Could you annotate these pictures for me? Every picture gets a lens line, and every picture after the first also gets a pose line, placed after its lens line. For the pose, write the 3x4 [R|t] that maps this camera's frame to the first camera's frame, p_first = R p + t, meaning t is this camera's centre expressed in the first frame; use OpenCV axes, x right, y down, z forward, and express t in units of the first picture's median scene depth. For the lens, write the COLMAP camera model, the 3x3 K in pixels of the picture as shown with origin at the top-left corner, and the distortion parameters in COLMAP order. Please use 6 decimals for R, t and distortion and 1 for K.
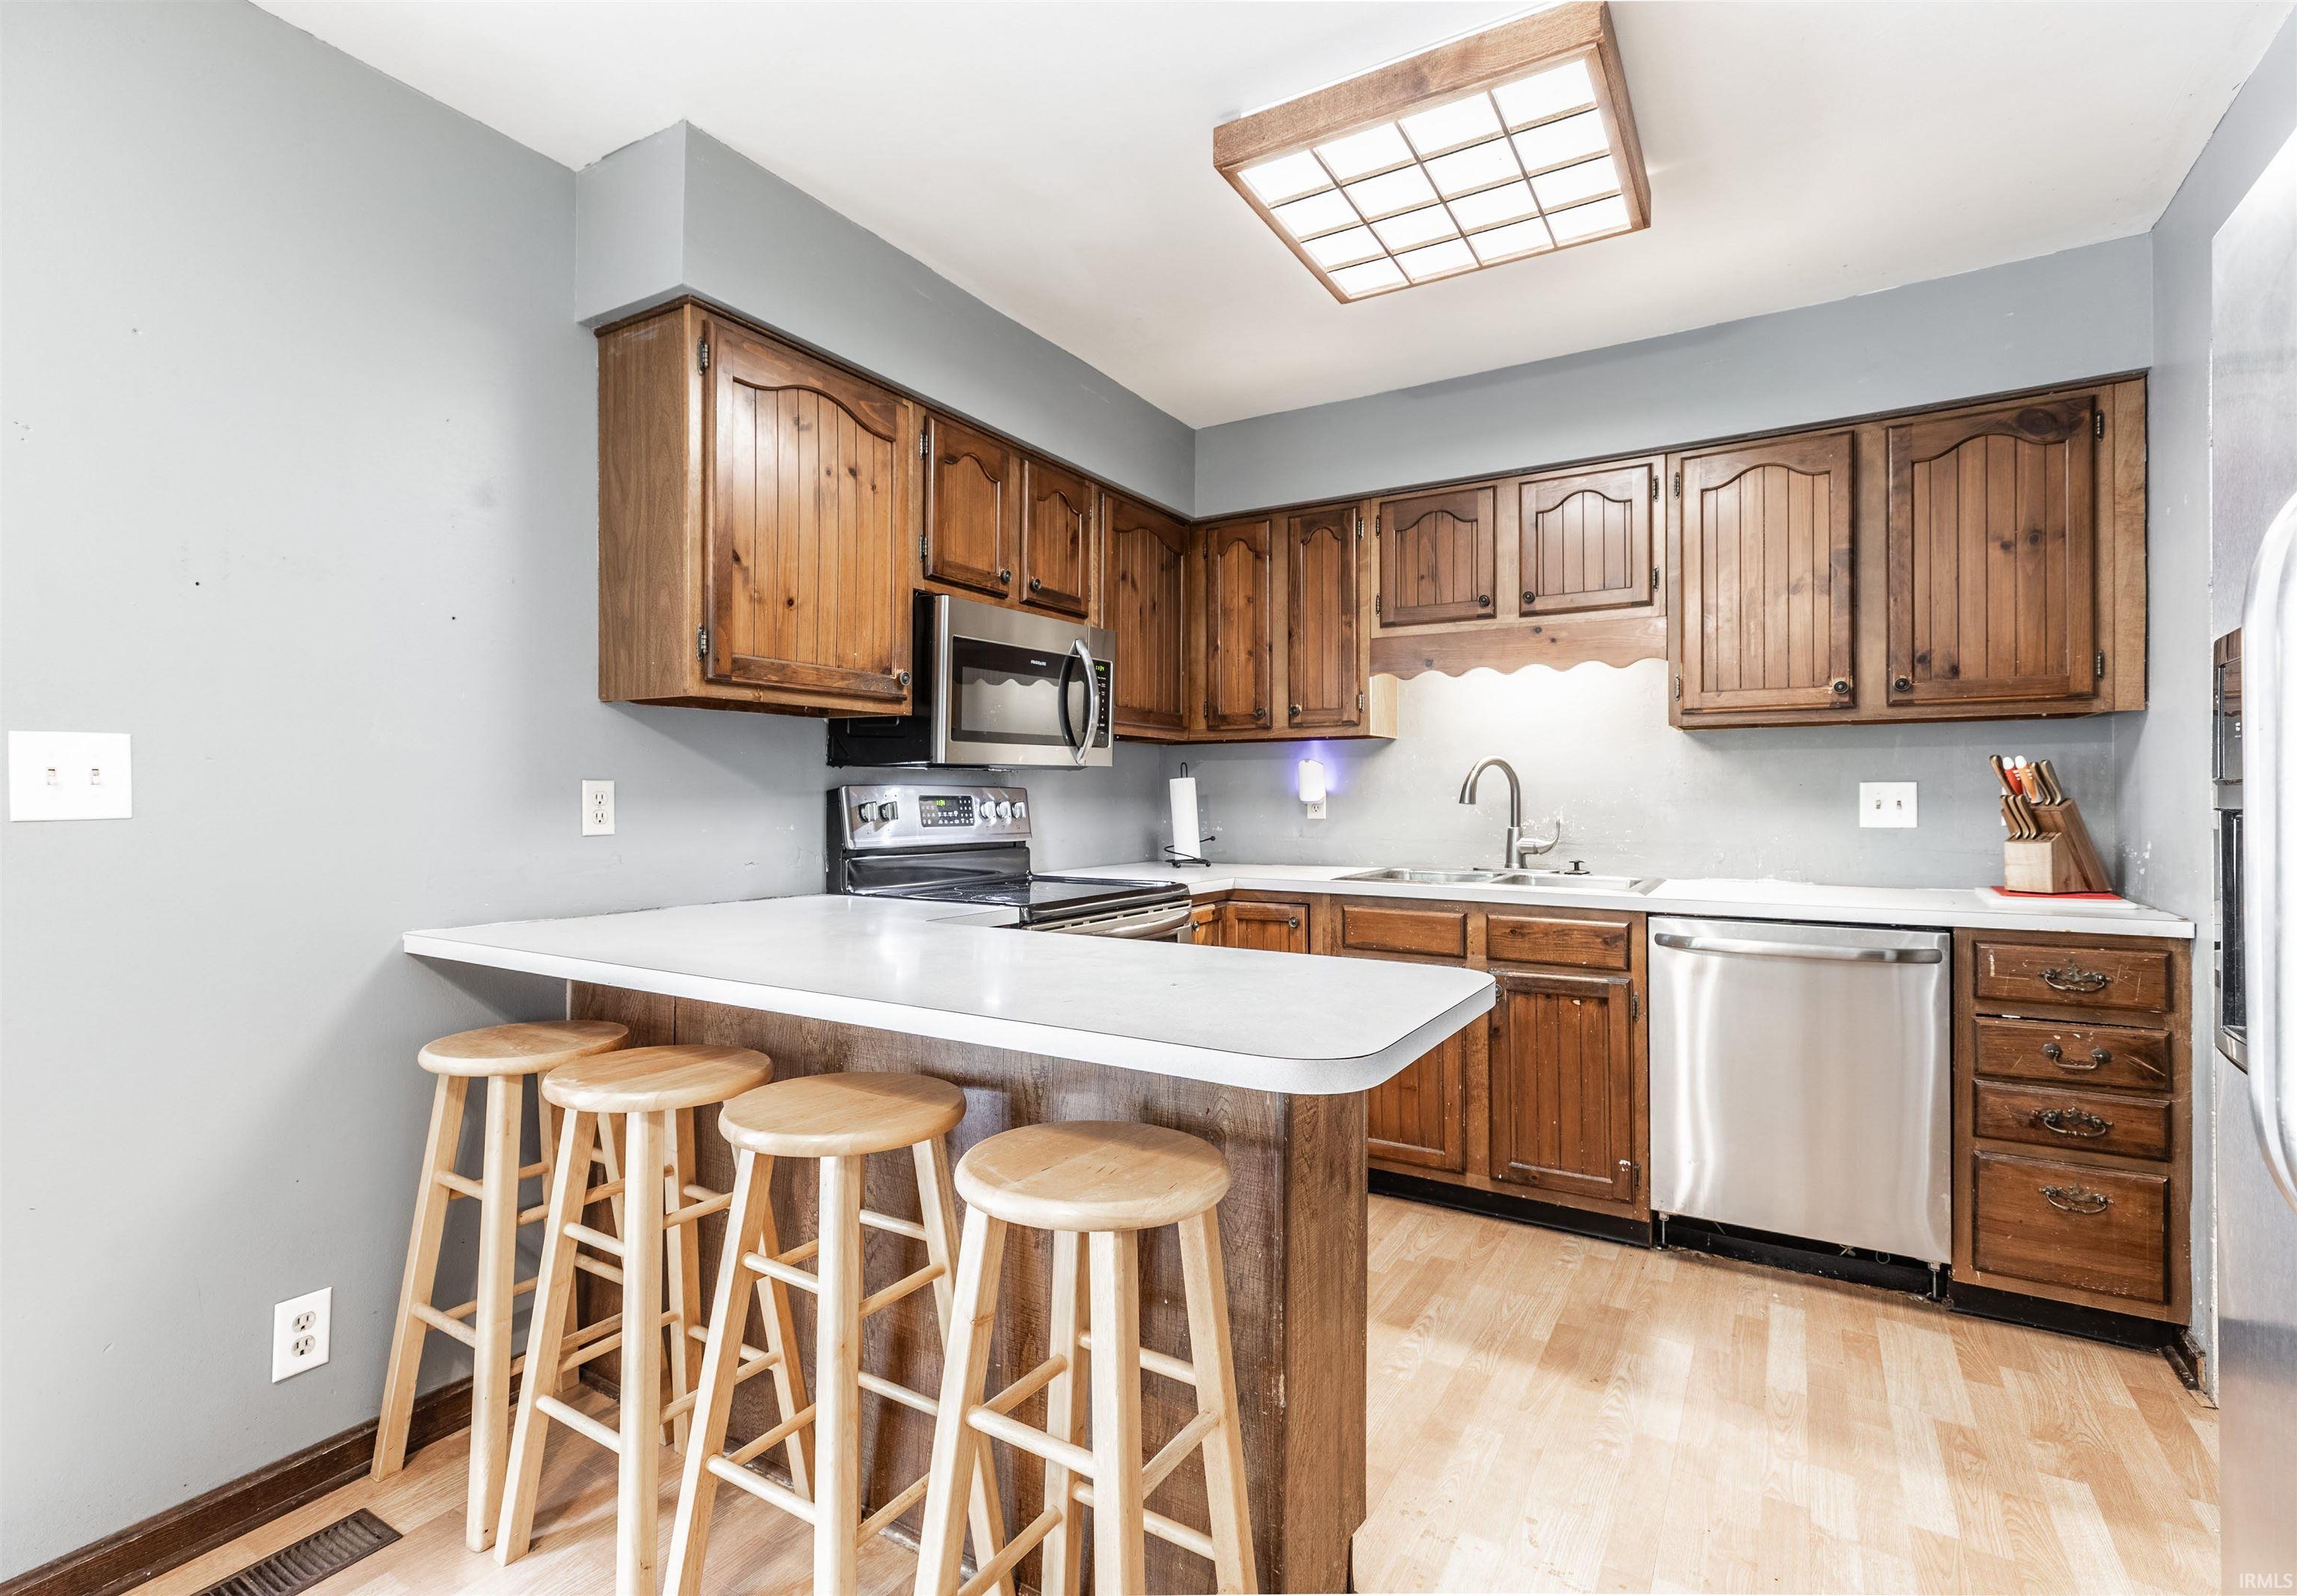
lens RADIAL K [[1069.6, 0, 1135.9], [0, 1069.6, 792.5], [0, 0, 1]] dist [0.001831, 0.000375]
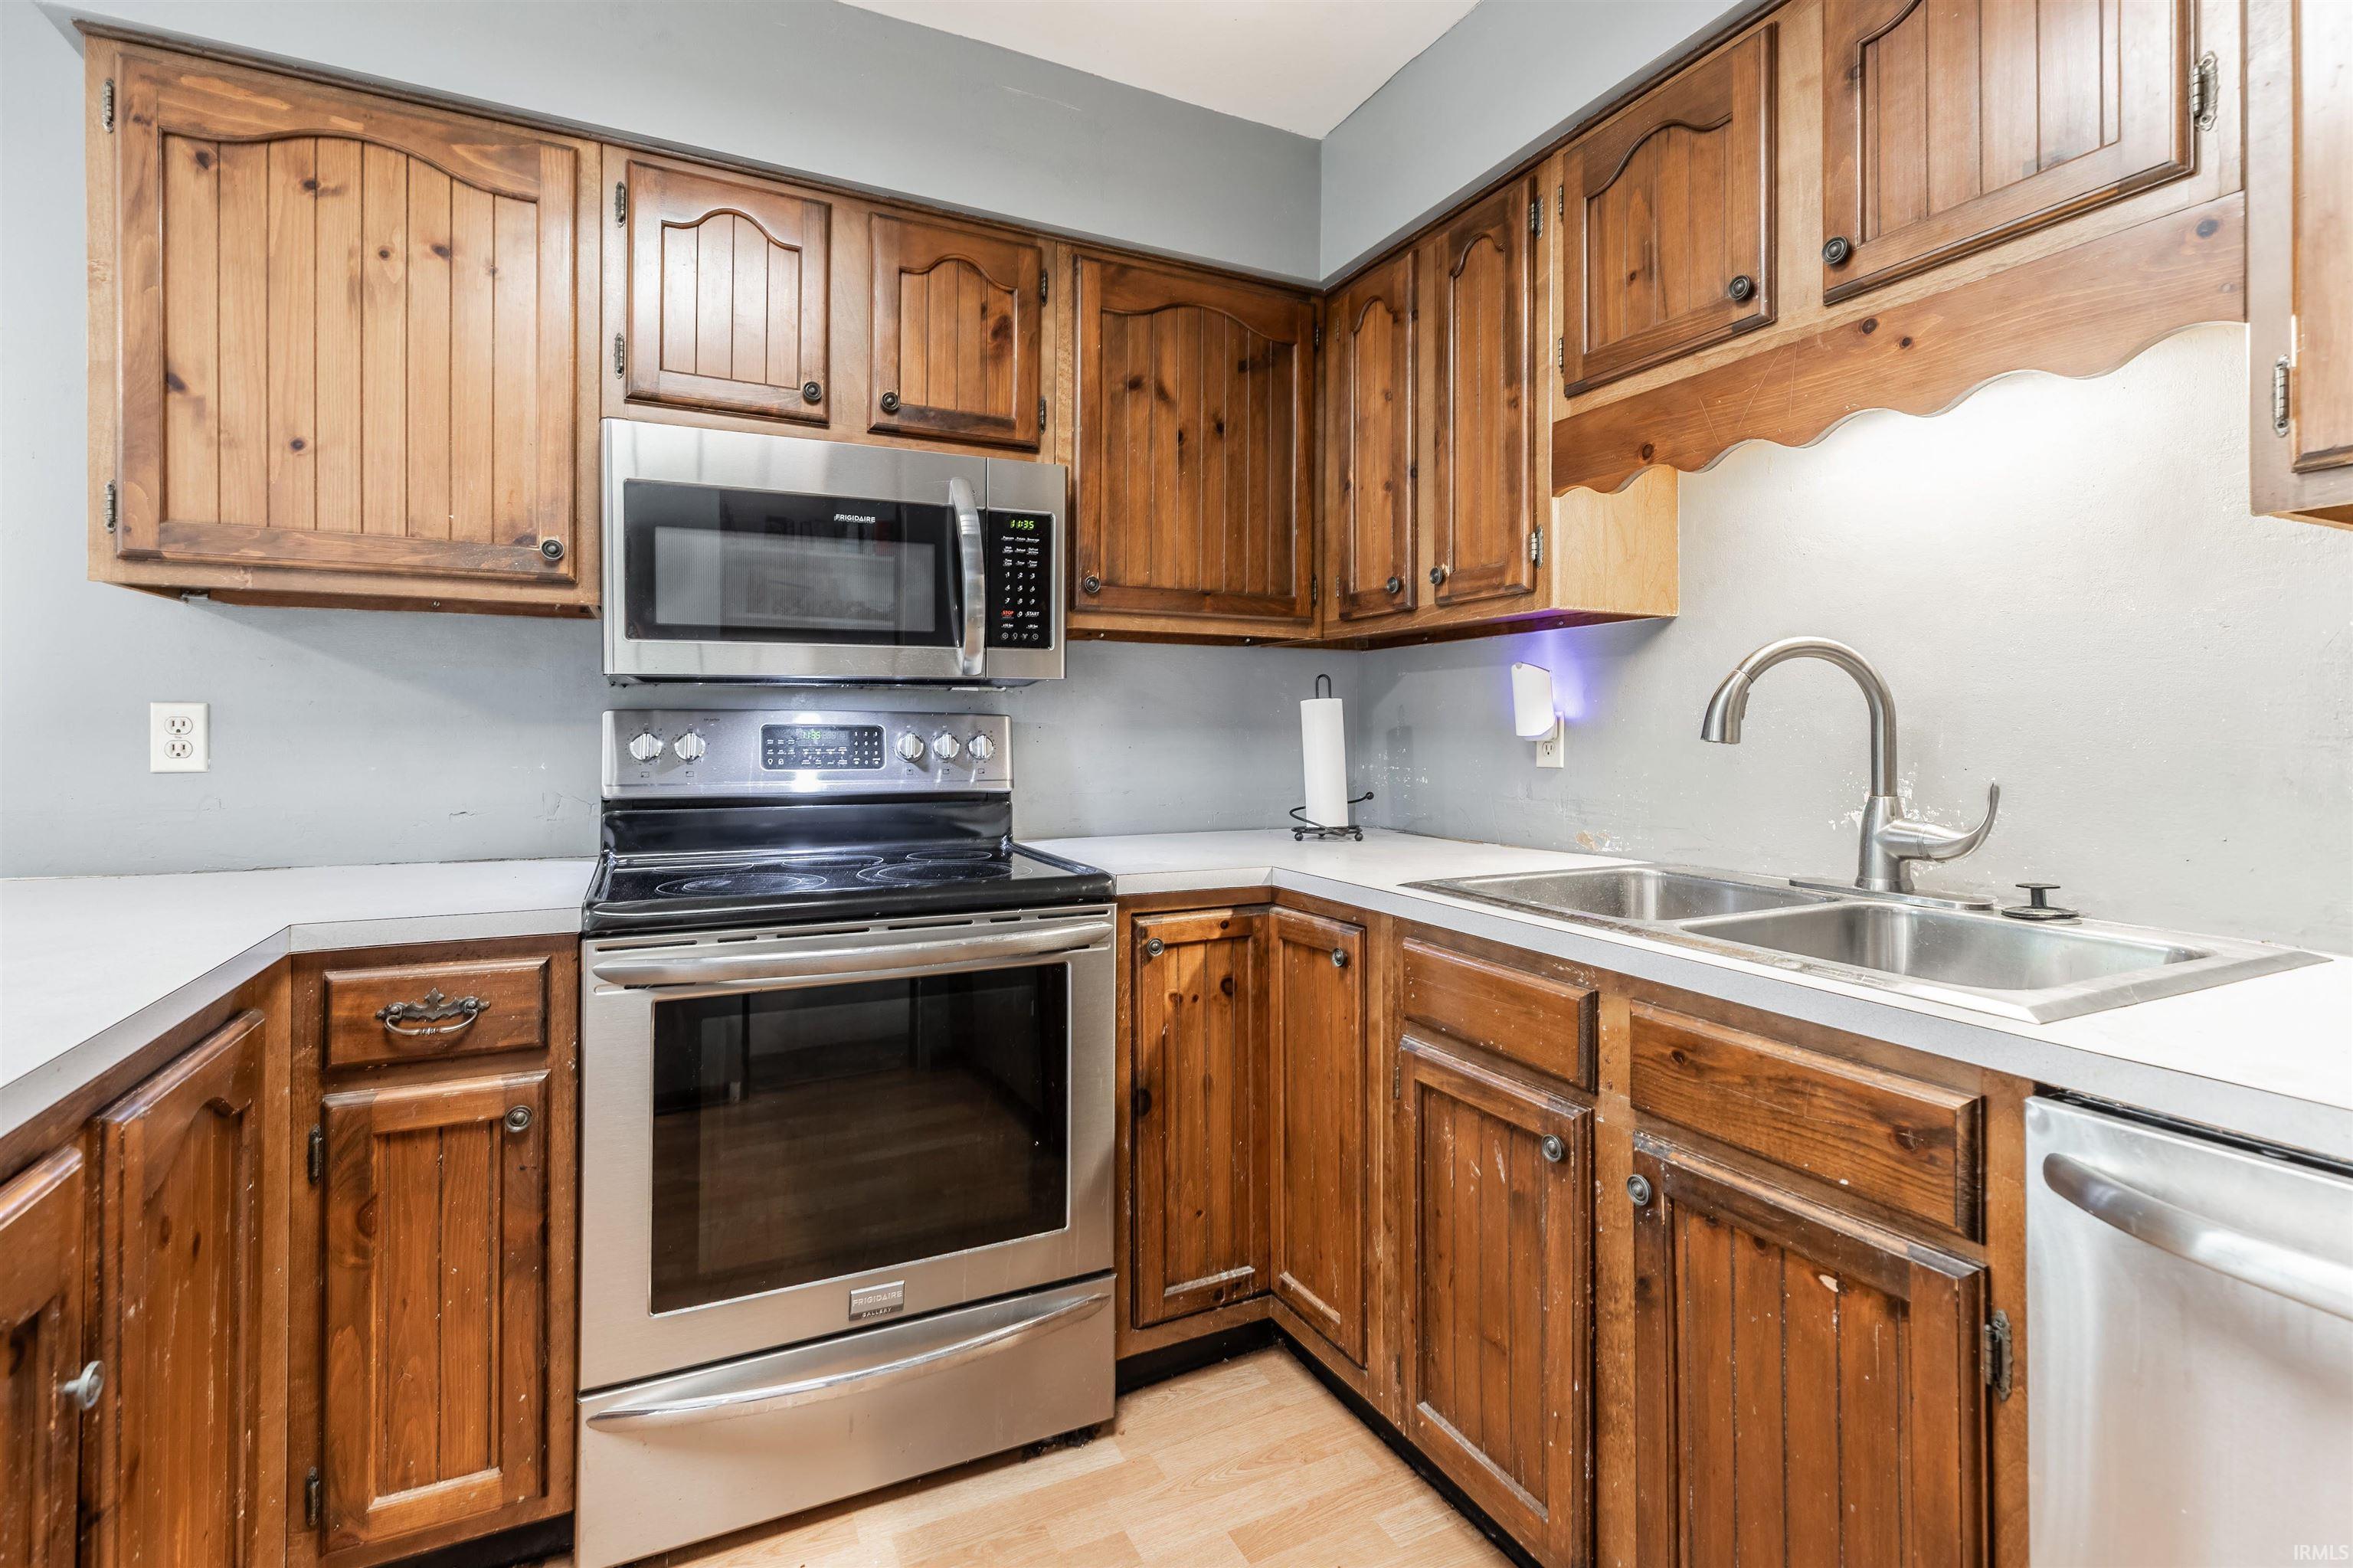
lens RADIAL K [[1060.6, 0, 1190.6], [0, 1060.6, 726.3], [0, 0, 1]] dist [0.006305, -0.000362]
pose [[0.841052, -0.001261, -0.540952, 0.408061], [-0.000898, 0.999993, -0.003728, 0.006206], [0.540953, 0.003621, 0.841045, 0.549308]]
